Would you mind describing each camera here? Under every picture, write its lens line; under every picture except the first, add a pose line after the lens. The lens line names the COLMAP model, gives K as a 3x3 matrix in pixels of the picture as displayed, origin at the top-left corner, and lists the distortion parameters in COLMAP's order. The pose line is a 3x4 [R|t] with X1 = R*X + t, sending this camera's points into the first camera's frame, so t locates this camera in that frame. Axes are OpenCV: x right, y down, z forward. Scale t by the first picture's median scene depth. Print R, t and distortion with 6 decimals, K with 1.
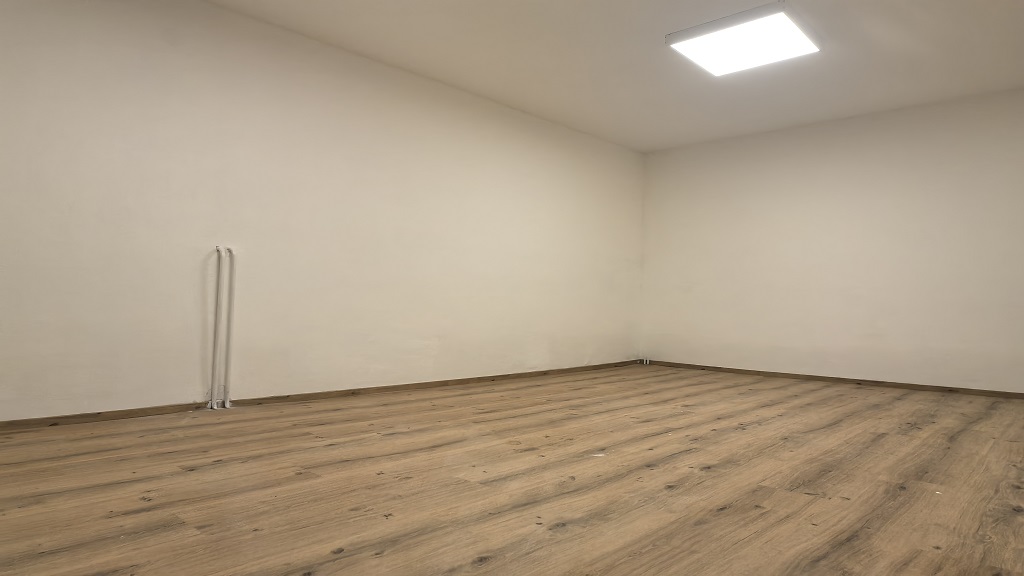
lens RADIAL K [[619.1, 0, 508.6], [0, 619.1, 281.9], [0, 0, 1]] dist [-0.009204, -0.004385]
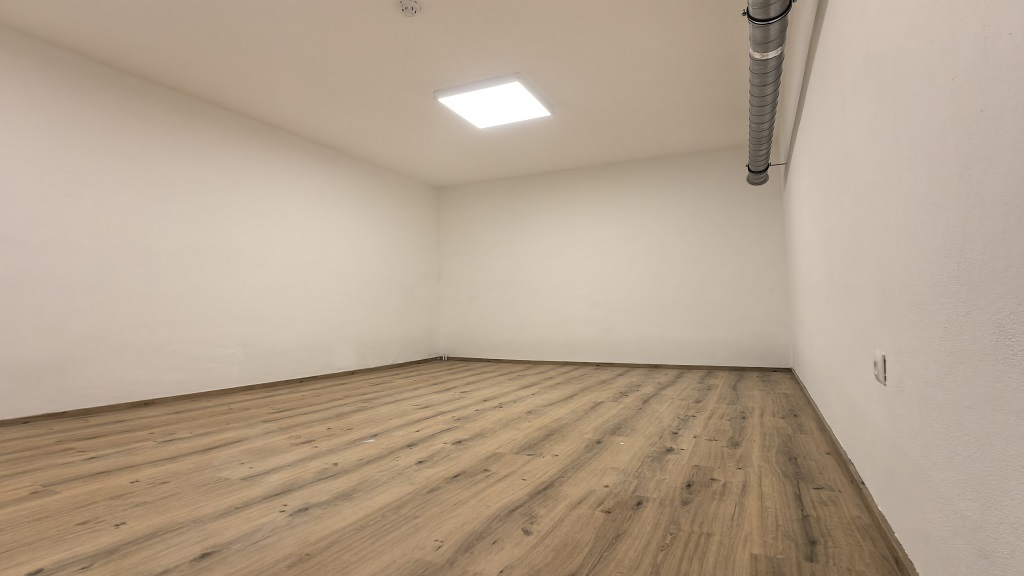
lens RADIAL K [[505.5, 0, 513.6], [0, 505.5, 283.6], [0, 0, 1]] dist [-0.014670, 0.001079]
pose [[0.949502, -0.009933, 0.313604, 0.105855], [0.016712, 0.999681, -0.018937, 0.007647], [-0.313316, 0.023222, 0.949365, 0.011925]]
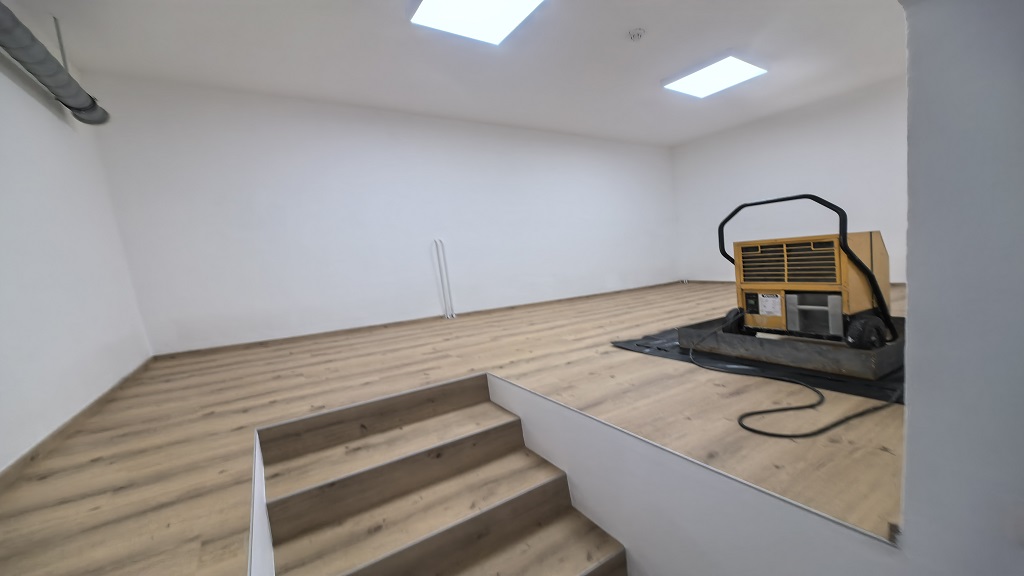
lens RADIAL K [[398.1, 0, 514.4], [0, 398.1, 277.6], [0, 0, 1]] dist [-0.002065, 0.001307]
pose [[0.969956, -0.079829, -0.229809, 0.074733], [0.099877, 0.992019, 0.076955, -0.015462], [0.221832, -0.097595, 0.970188, -0.297636]]
